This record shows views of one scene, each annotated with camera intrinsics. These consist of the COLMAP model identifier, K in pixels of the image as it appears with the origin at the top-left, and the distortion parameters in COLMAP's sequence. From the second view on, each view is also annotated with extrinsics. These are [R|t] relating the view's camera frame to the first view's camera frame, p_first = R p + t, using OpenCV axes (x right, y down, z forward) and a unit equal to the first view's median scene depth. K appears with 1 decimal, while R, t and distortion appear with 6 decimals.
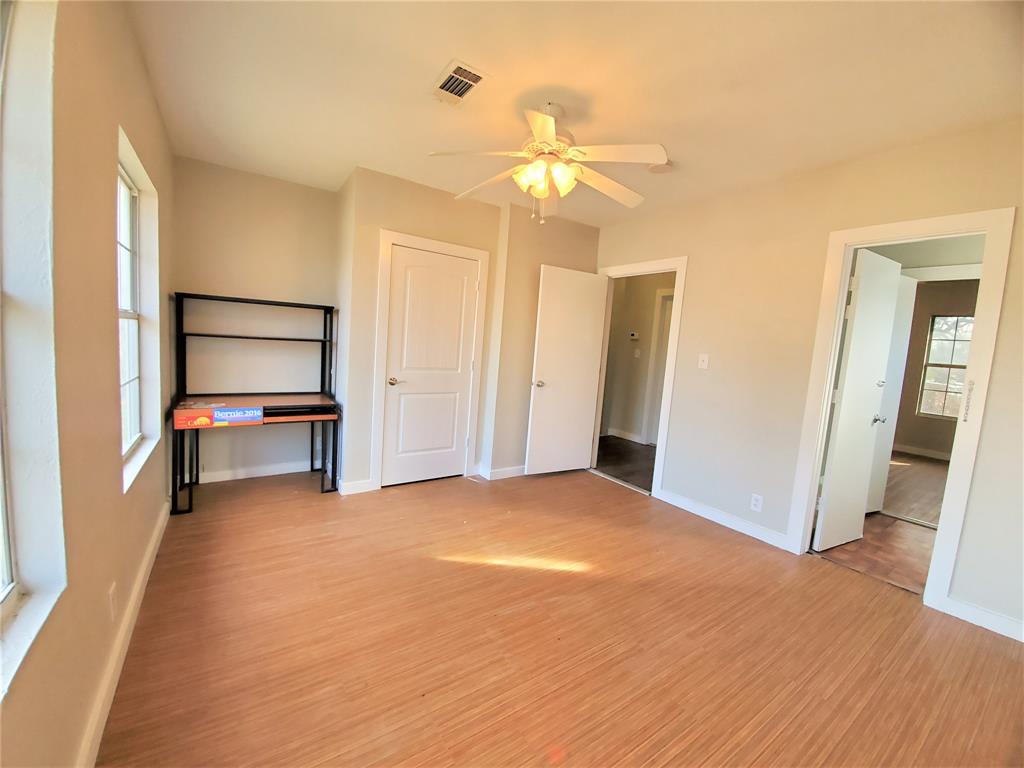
lens RADIAL K [[409.3, 0, 505.3], [0, 409.3, 377.7], [0, 0, 1]] dist [0.001983, 0.000116]
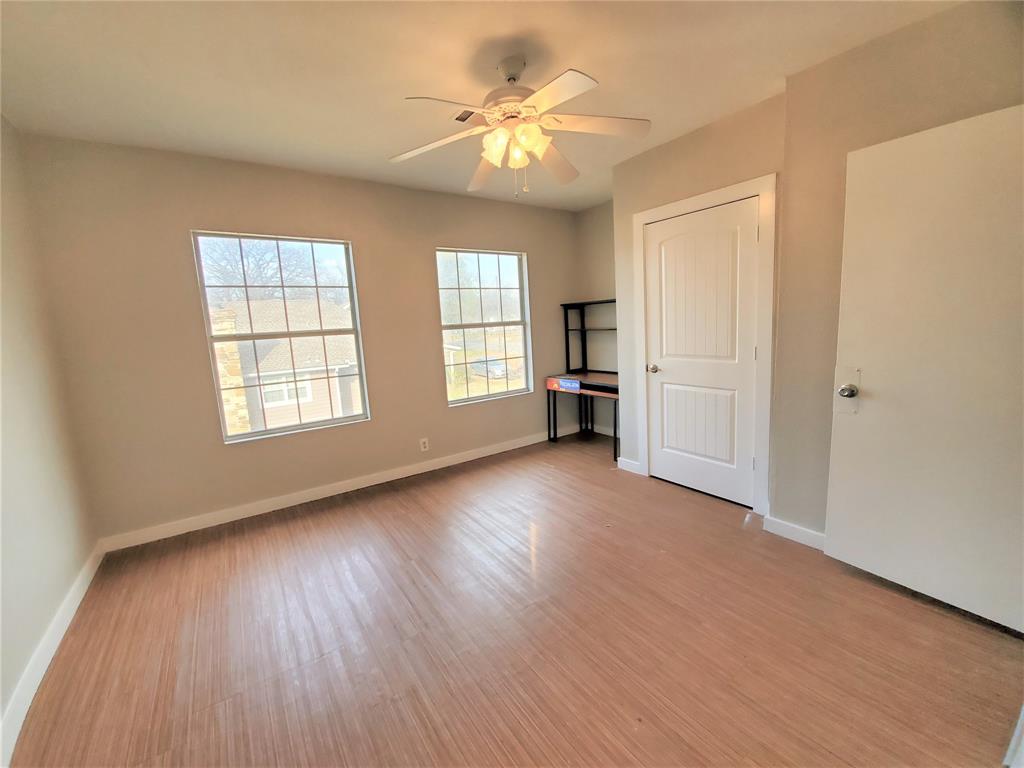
lens RADIAL K [[409.3, 0, 505.3], [0, 409.3, 377.7], [0, 0, 1]] dist [0.001983, 0.000116]
pose [[0.010922, 0.070831, -0.997429, 0.720100], [-0.042349, 0.996626, 0.070311, -0.024026], [0.999043, 0.041472, 0.013885, 0.690673]]
